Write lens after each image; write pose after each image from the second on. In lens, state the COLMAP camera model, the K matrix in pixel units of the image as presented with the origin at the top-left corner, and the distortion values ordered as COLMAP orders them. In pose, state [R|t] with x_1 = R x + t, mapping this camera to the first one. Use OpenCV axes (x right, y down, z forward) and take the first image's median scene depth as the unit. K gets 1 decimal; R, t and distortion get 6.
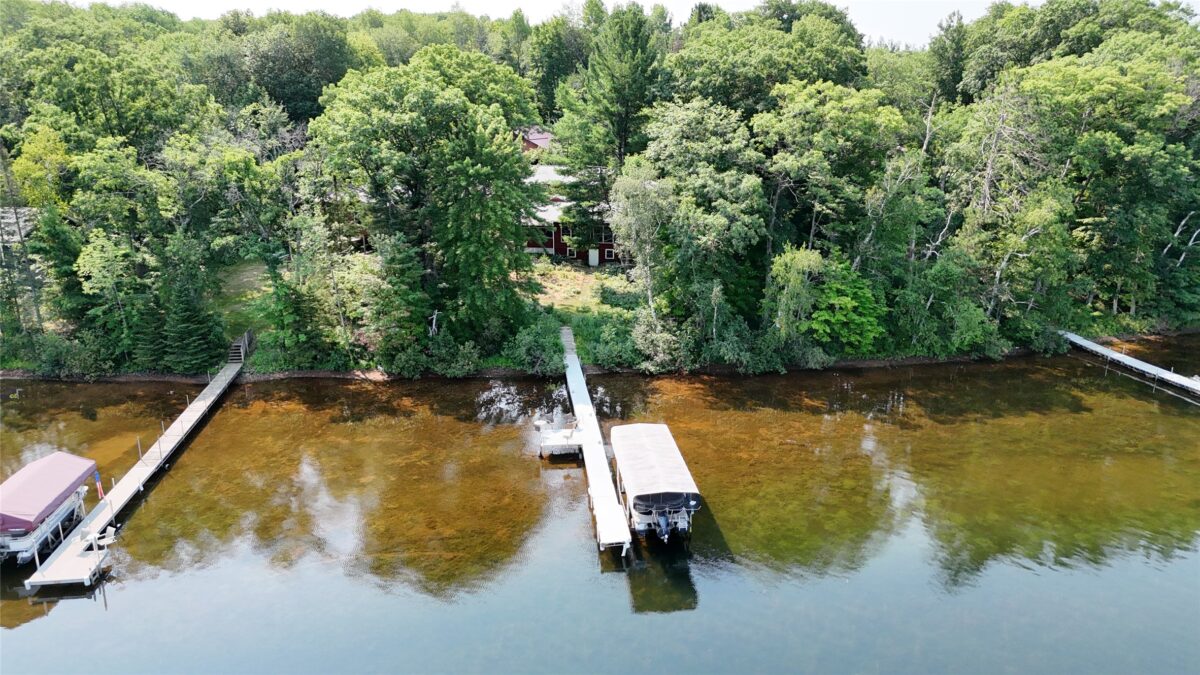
lens RADIAL K [[881.3, 0, 604.4], [0, 881.3, 335.9], [0, 0, 1]] dist [0.062490, -0.059489]
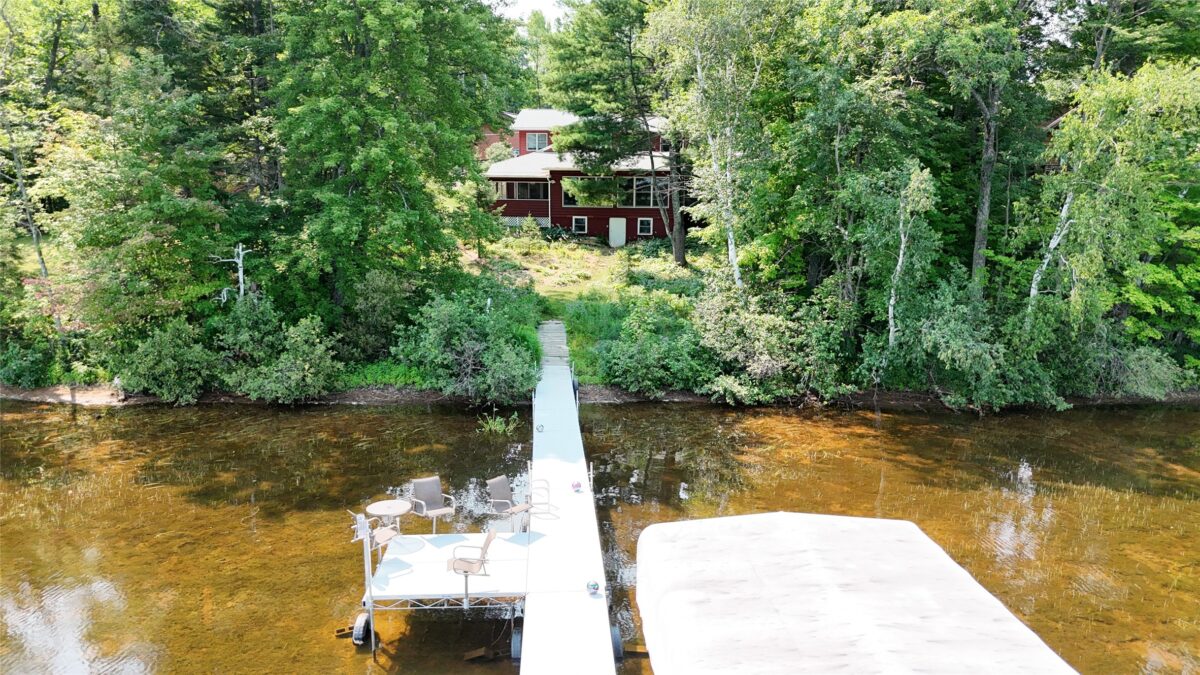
lens RADIAL K [[881.3, 0, 604.4], [0, 881.3, 335.9], [0, 0, 1]] dist [0.062490, -0.059489]
pose [[0.999060, 0.015992, -0.040304, 0.005230], [-0.020468, 0.993358, -0.113232, 0.059262], [0.038225, 0.113951, 0.992751, 0.568039]]
